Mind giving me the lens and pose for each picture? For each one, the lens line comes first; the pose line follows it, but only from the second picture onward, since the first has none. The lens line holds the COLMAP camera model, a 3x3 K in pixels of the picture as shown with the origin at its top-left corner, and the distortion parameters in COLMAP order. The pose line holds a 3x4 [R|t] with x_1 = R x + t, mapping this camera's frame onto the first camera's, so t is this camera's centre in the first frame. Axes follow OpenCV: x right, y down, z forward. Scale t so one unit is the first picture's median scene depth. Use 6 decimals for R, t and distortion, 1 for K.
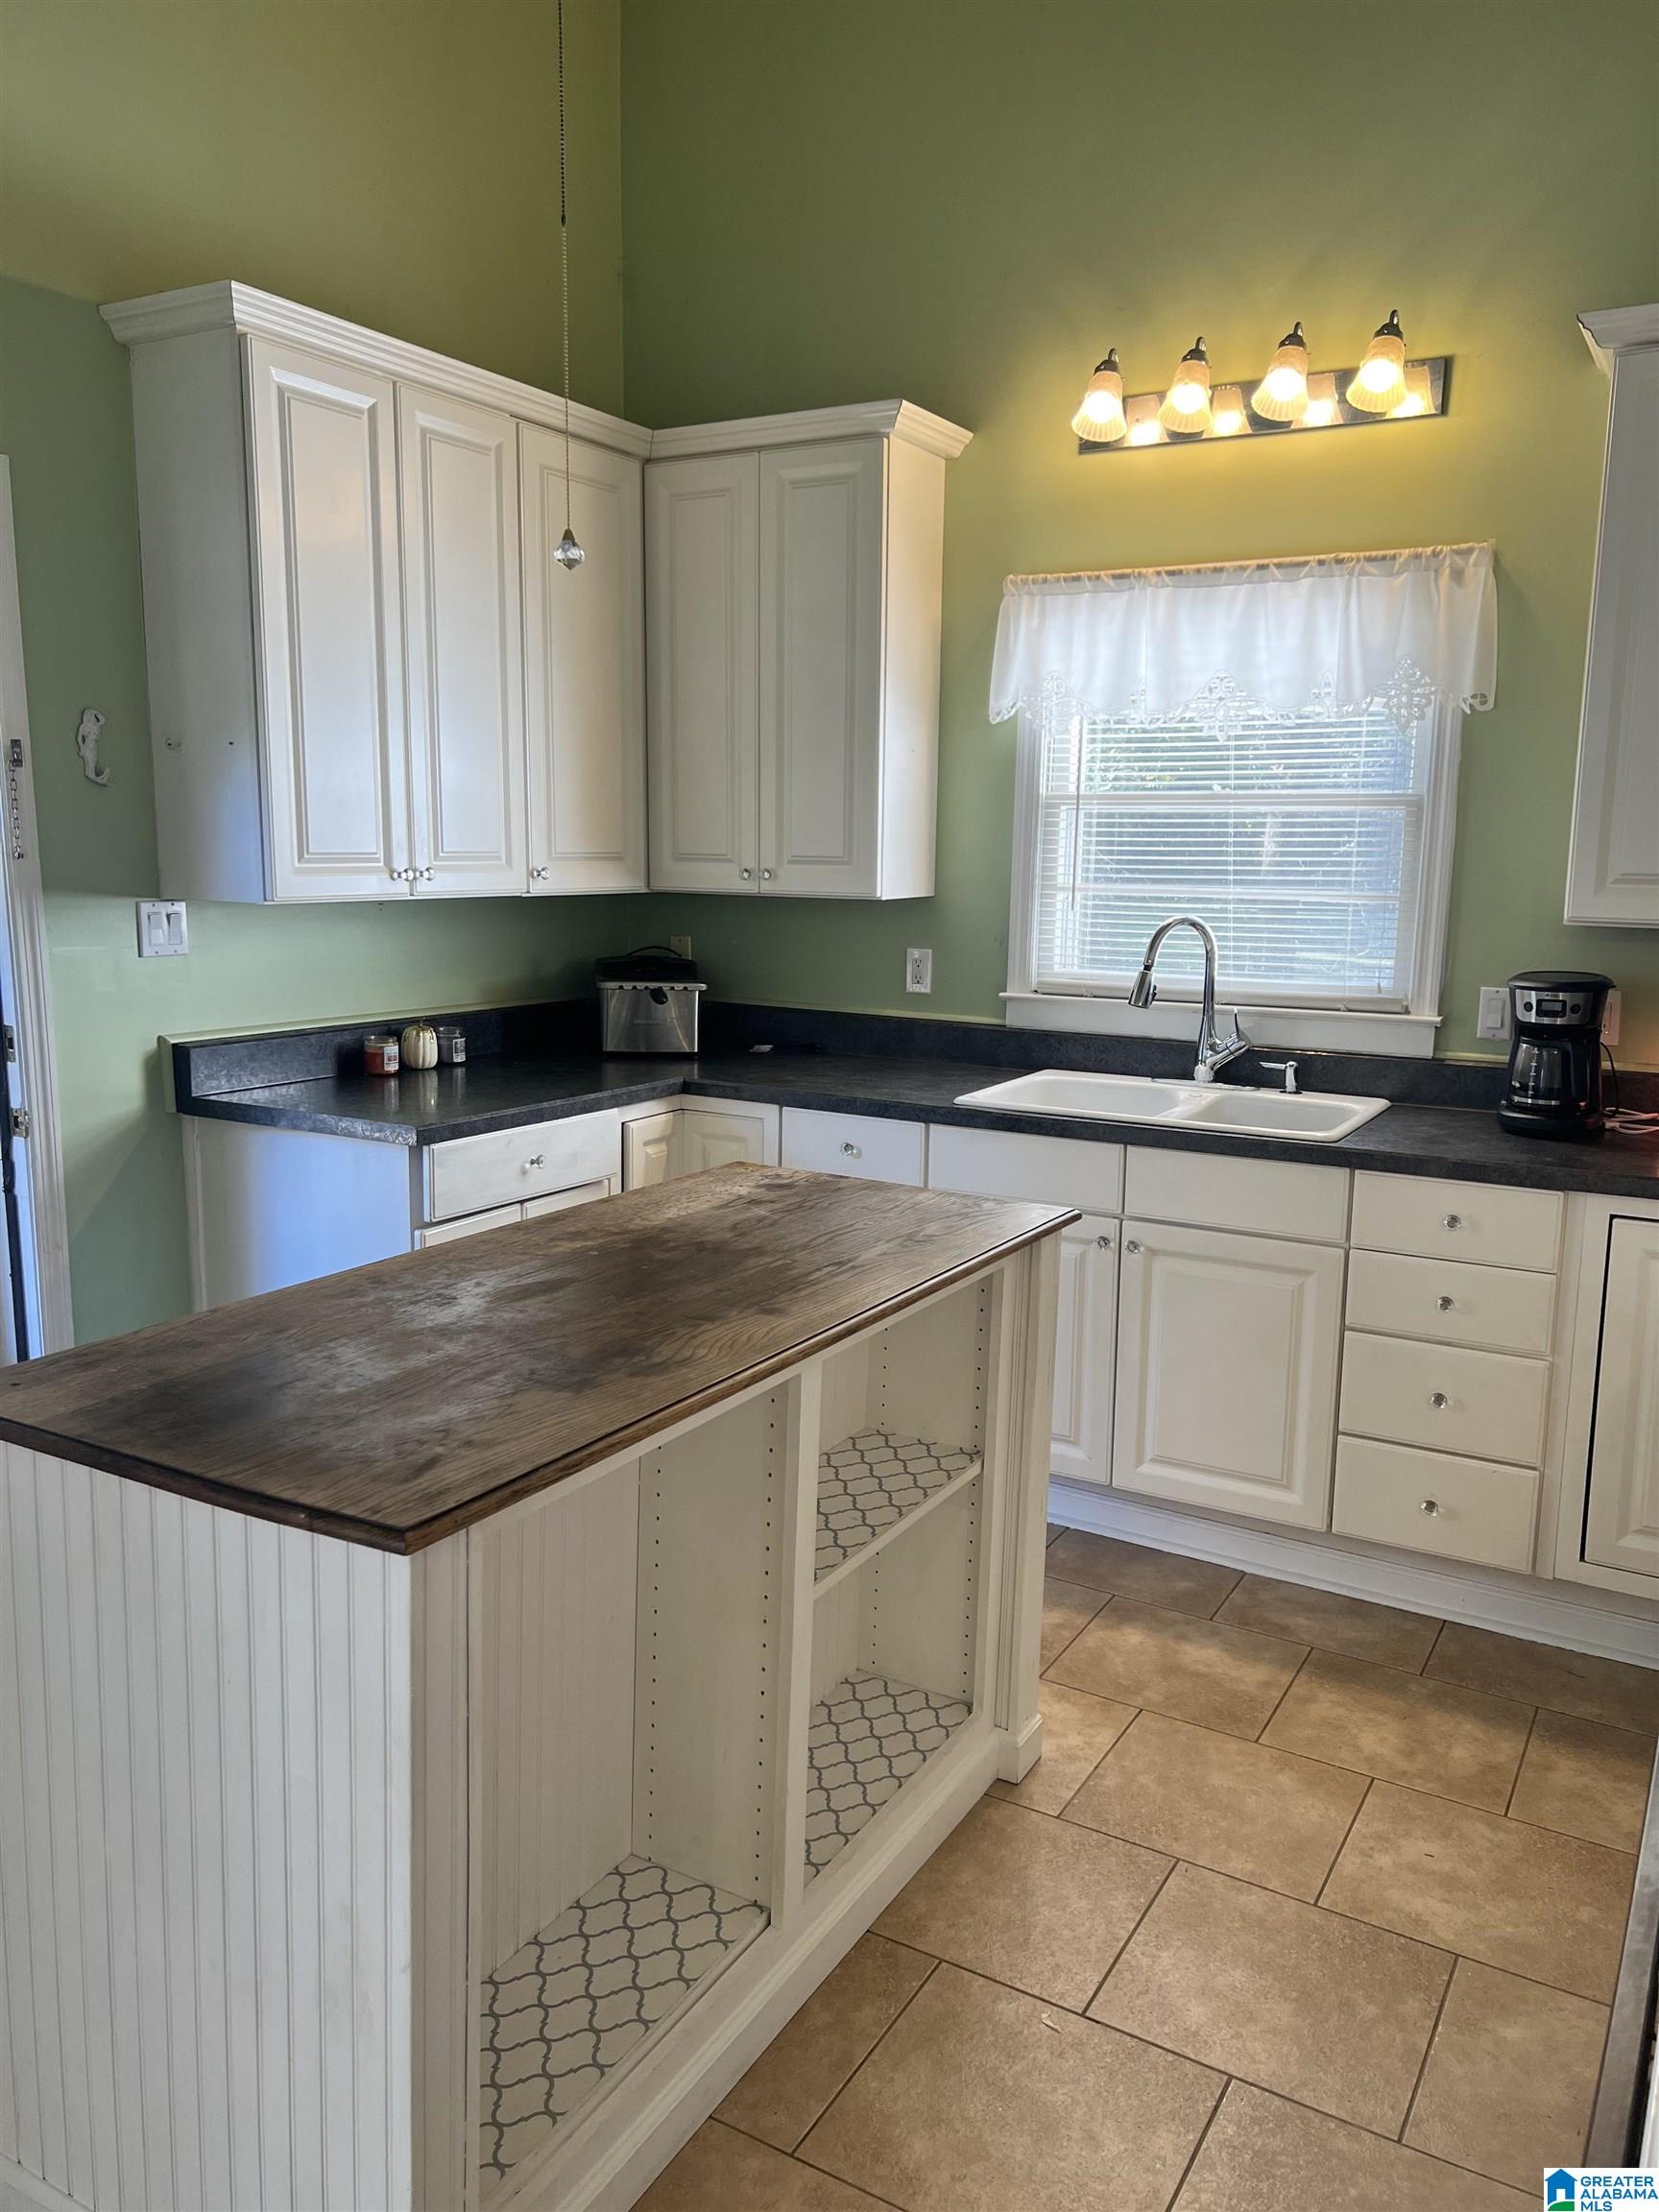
lens RADIAL K [[1662.6, 0, 836.7], [0, 1662.6, 1112.1], [0, 0, 1]] dist [0.028659, -0.045939]
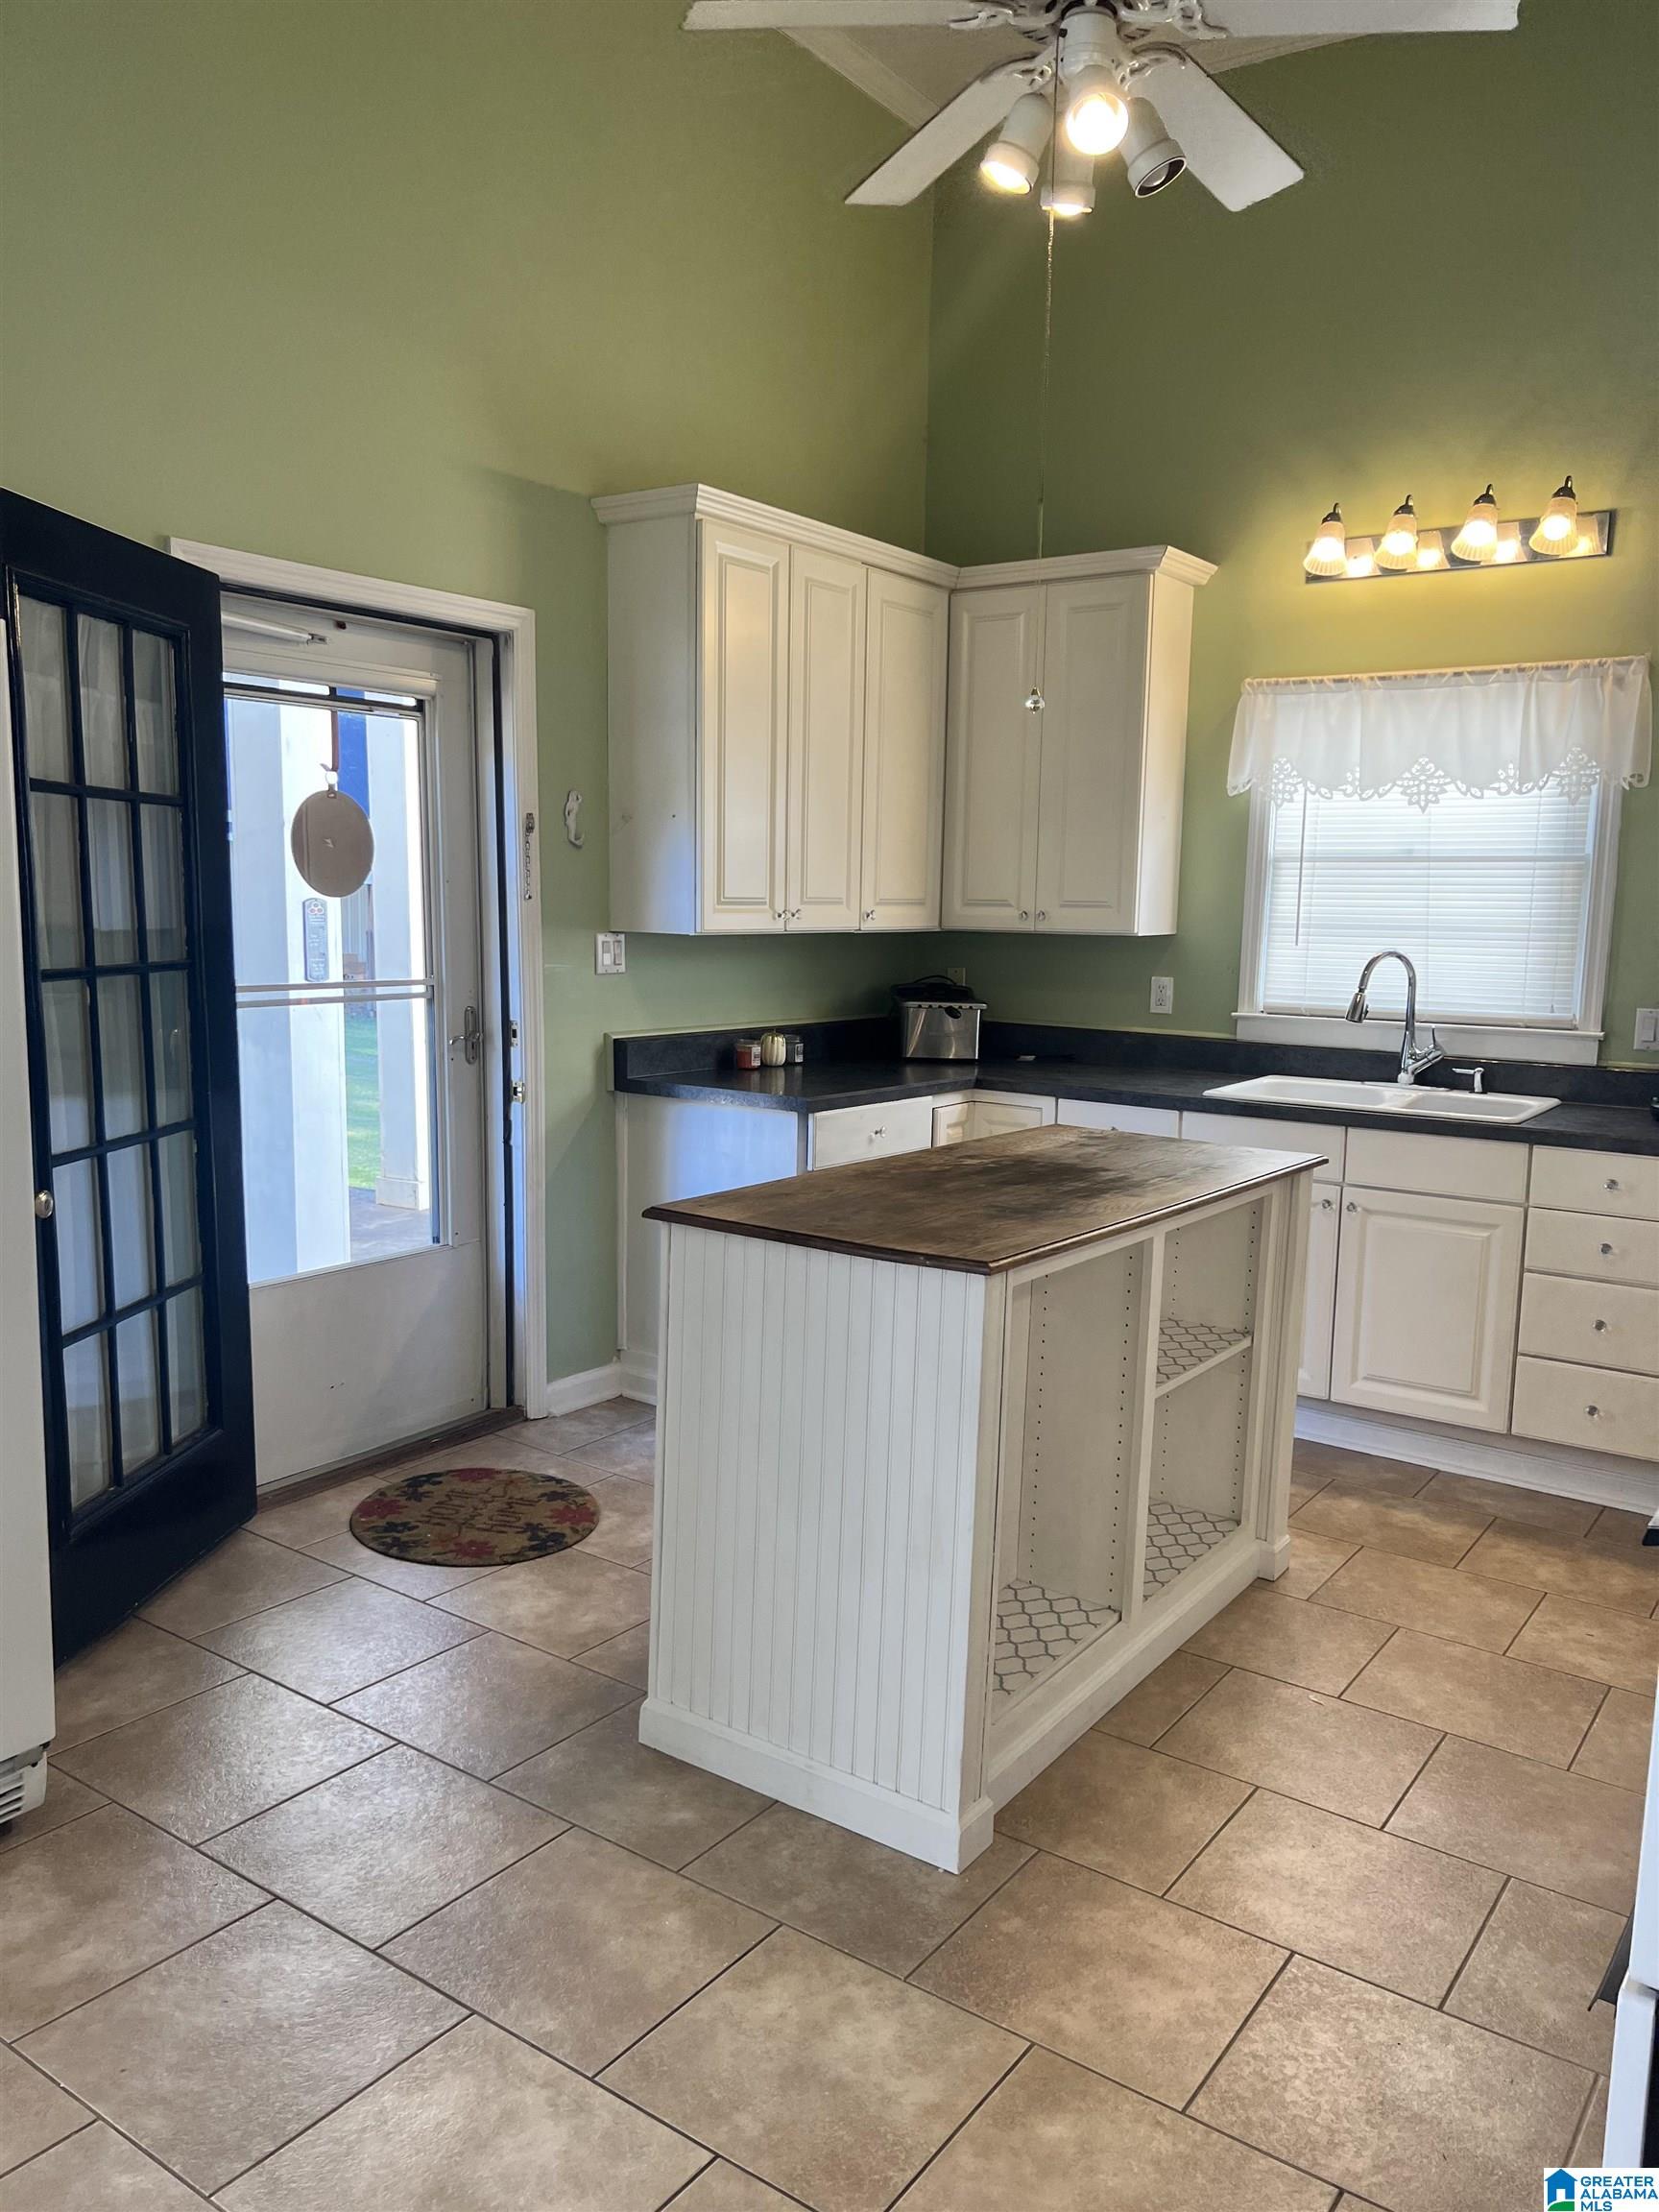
lens RADIAL K [[1662.6, 0, 822.5], [0, 1662.6, 1116.4], [0, 0, 1]] dist [0.028659, -0.045939]
pose [[0.995581, 0.016976, -0.092356, -0.106280], [-0.019874, 0.999336, -0.030551, 0.057986], [0.091776, 0.032251, 0.995257, -0.303074]]
